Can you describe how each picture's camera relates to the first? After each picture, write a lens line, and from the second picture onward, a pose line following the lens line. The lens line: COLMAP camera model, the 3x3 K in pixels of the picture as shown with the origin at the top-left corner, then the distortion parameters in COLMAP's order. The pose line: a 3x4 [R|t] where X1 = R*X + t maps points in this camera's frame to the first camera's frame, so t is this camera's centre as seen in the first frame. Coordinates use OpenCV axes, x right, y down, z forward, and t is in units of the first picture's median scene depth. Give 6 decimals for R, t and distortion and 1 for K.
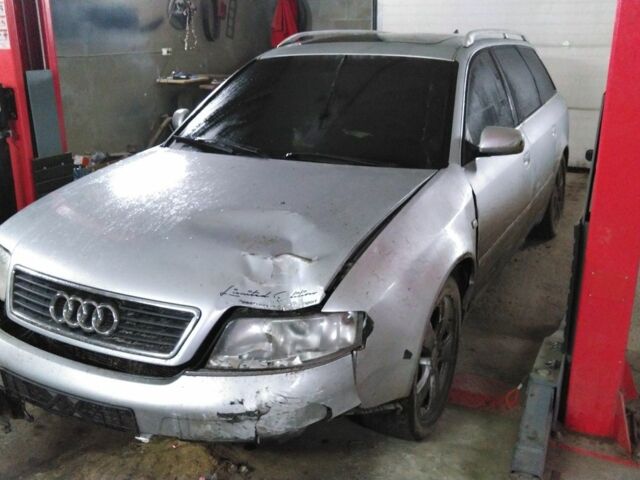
lens RADIAL K [[654.9, 0, 320.0], [0, 654.9, 240.0], [0, 0, 1]] dist [0.033216, -0.184908]
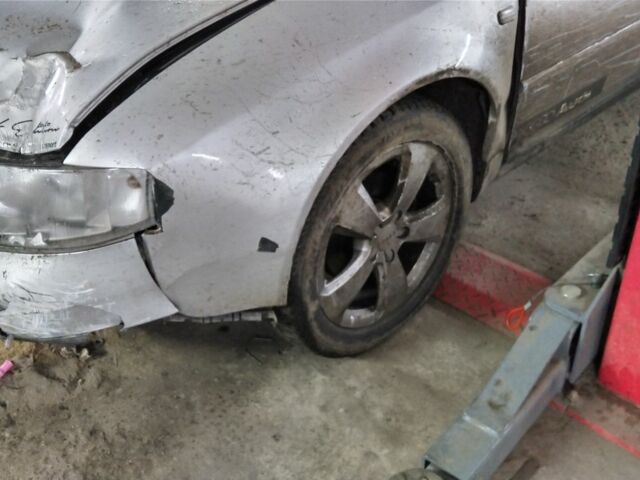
lens RADIAL K [[654.9, 0, 320.0], [0, 654.9, 240.0], [0, 0, 1]] dist [0.033216, -0.184908]
pose [[0.943589, 0.148262, -0.296070, 0.337204], [-0.048769, 0.946630, 0.318613, -0.015655], [0.327507, -0.286201, 0.900460, 0.479061]]
